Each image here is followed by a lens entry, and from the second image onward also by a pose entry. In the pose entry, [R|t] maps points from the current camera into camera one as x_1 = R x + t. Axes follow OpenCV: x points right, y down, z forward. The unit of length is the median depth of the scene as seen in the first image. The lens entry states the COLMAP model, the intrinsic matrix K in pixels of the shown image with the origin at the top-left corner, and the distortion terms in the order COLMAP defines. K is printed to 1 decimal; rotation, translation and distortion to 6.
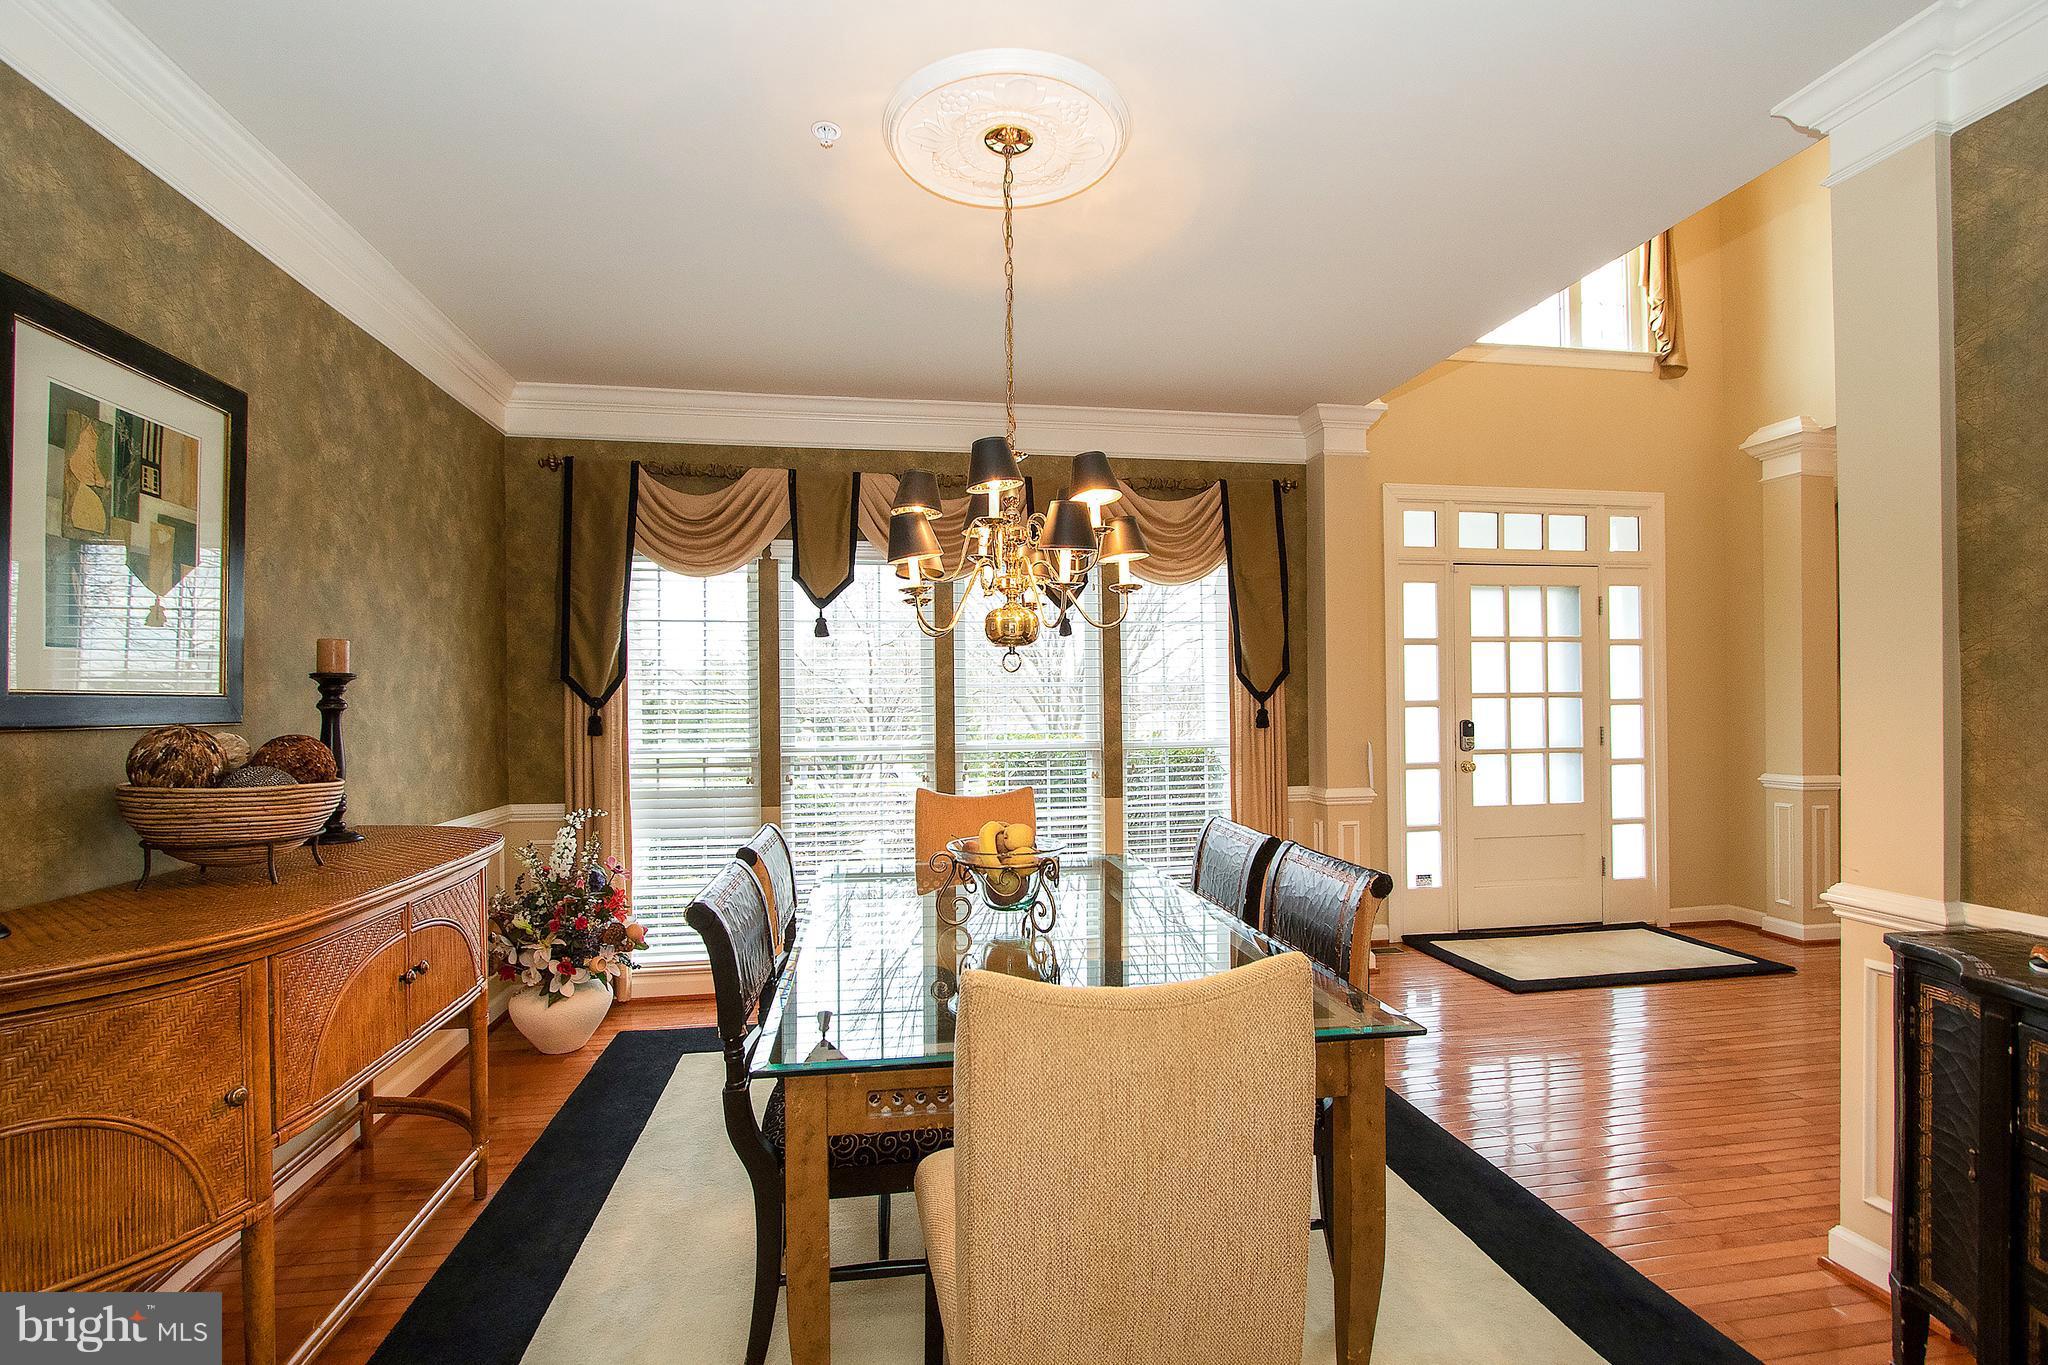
lens RADIAL K [[947.7, 0, 1024.0], [0, 947.7, 682.5], [0, 0, 1]] dist [-0.000468, -0.000053]
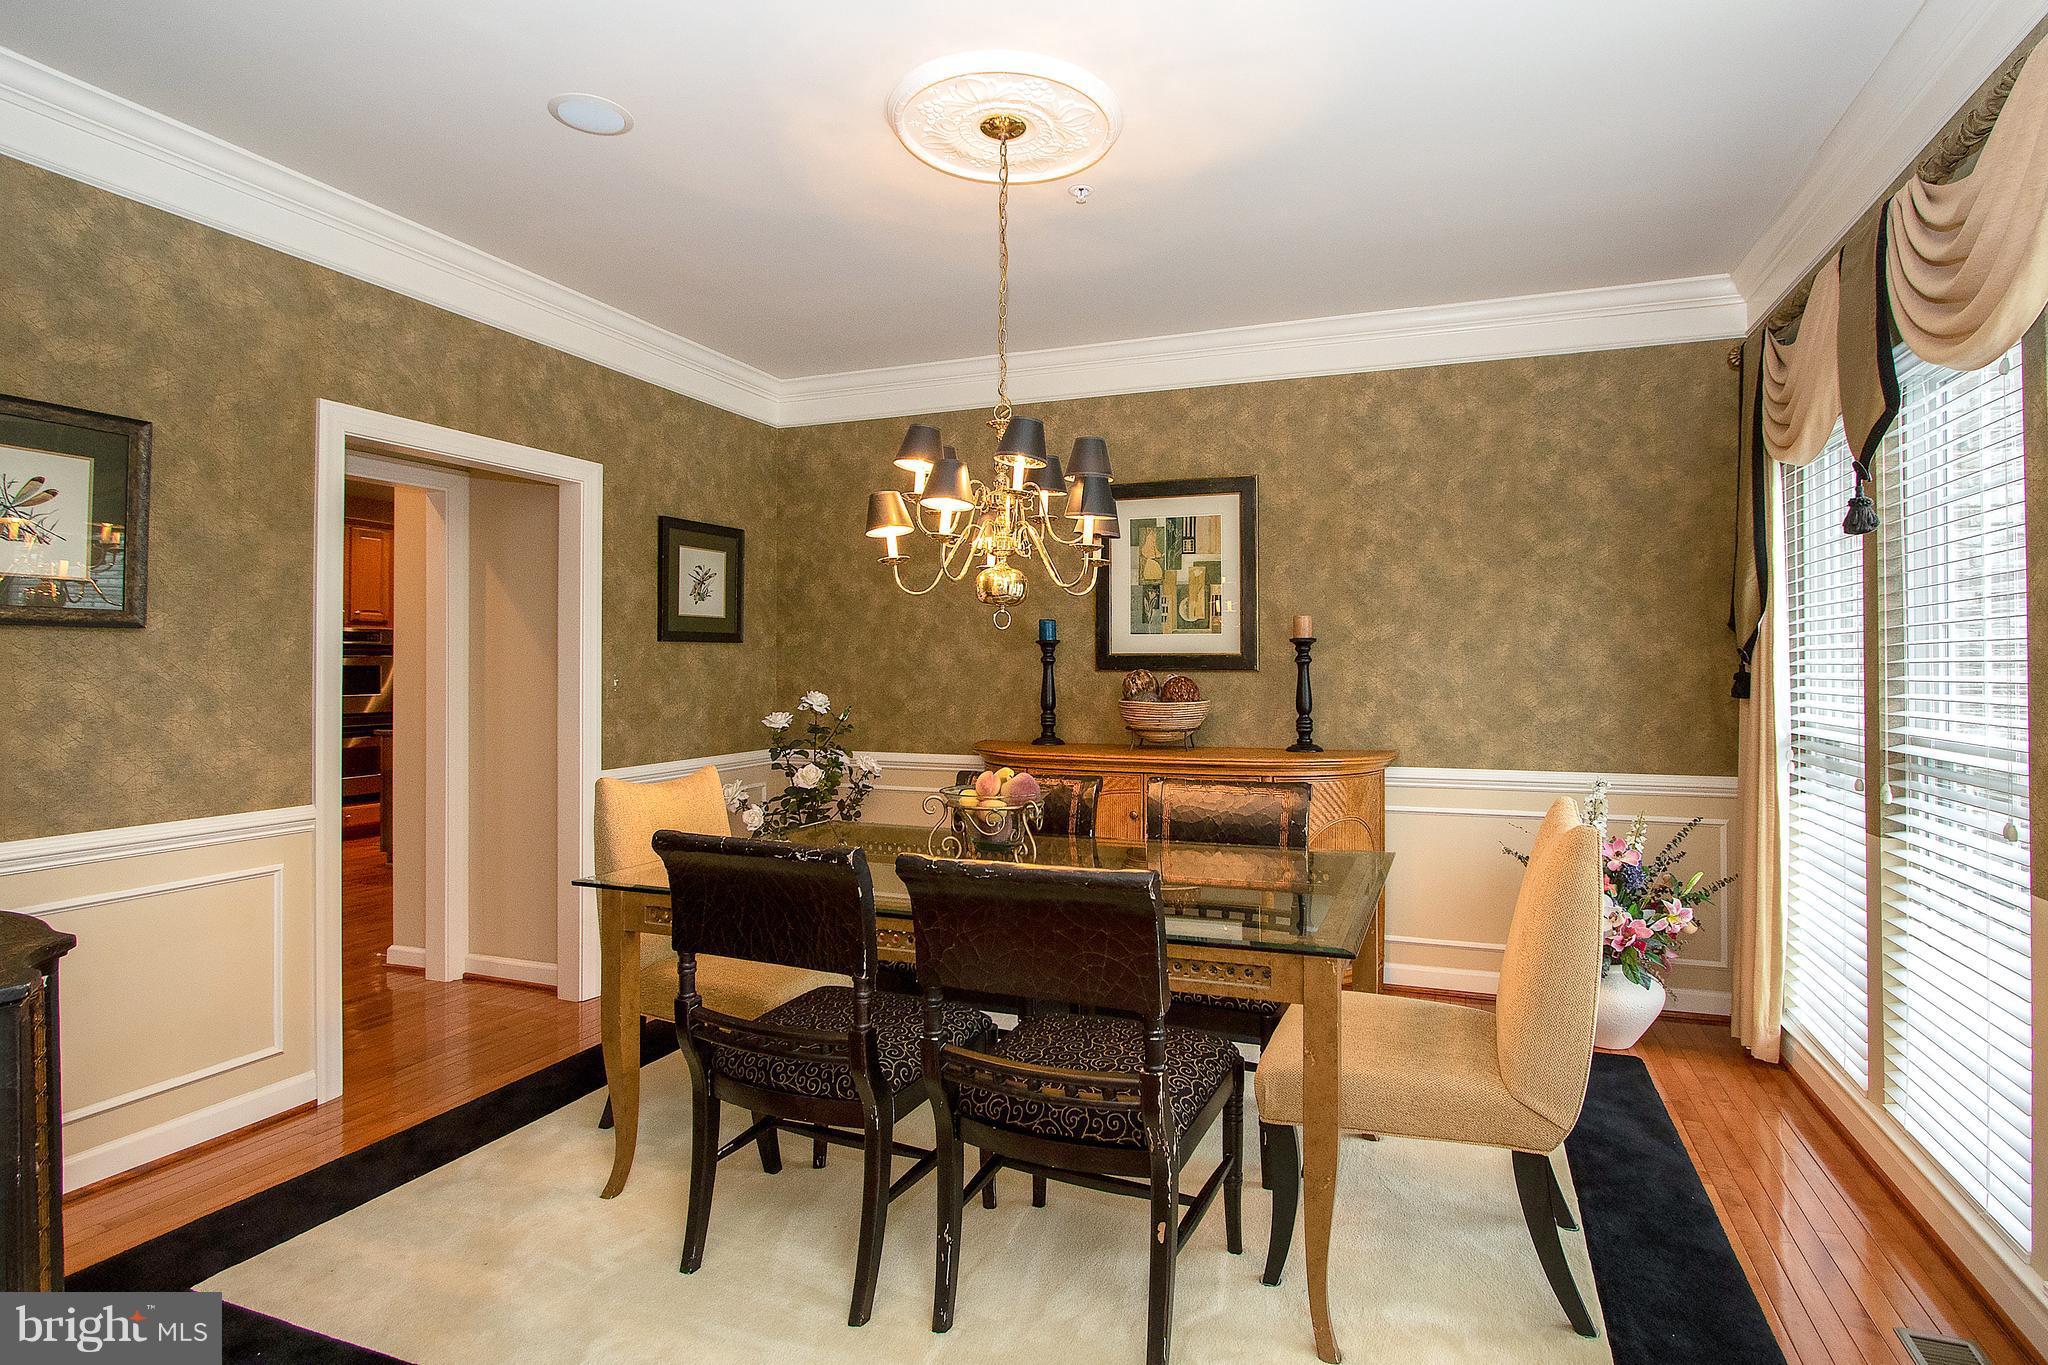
lens RADIAL K [[1087.1, 0, 1024.0], [0, 1087.1, 682.5], [0, 0, 1]] dist [0.000267, 0.000000]
pose [[-0.513028, 0.010070, -0.858313, 1.195918], [0.014802, 0.999886, 0.002884, 0.059405], [0.858244, -0.011225, -0.513119, 1.848799]]
